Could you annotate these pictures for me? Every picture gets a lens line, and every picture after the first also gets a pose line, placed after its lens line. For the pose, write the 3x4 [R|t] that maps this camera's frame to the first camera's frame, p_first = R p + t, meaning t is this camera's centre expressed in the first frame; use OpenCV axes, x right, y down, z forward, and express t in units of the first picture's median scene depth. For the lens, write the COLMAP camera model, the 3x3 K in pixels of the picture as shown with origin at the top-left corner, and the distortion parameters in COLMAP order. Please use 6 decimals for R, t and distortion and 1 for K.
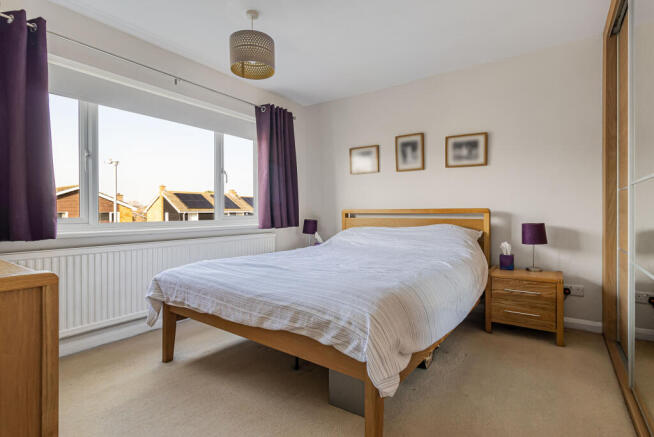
lens RADIAL K [[322.0, 0, 323.9], [0, 322.0, 213.4], [0, 0, 1]] dist [-0.001477, 0.000184]
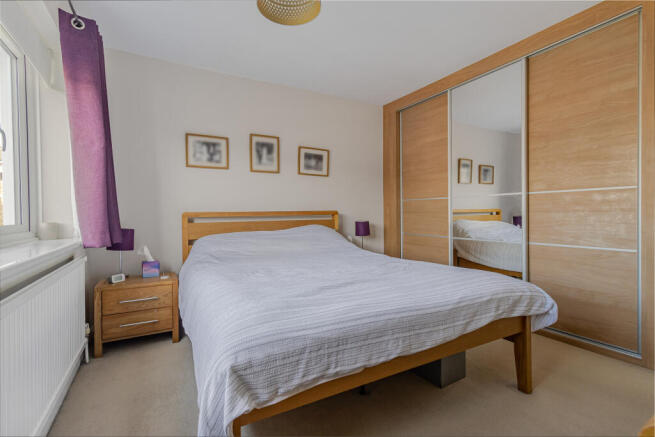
lens RADIAL K [[315.8, 0, 327.3], [0, 315.8, 219.8], [0, 0, 1]] dist [0.006079, 0.002026]
pose [[0.404857, -0.022718, 0.914098, -0.582923], [0.019048, 0.999684, 0.016408, -0.002085], [-0.914182, 0.010769, 0.405162, 0.480234]]
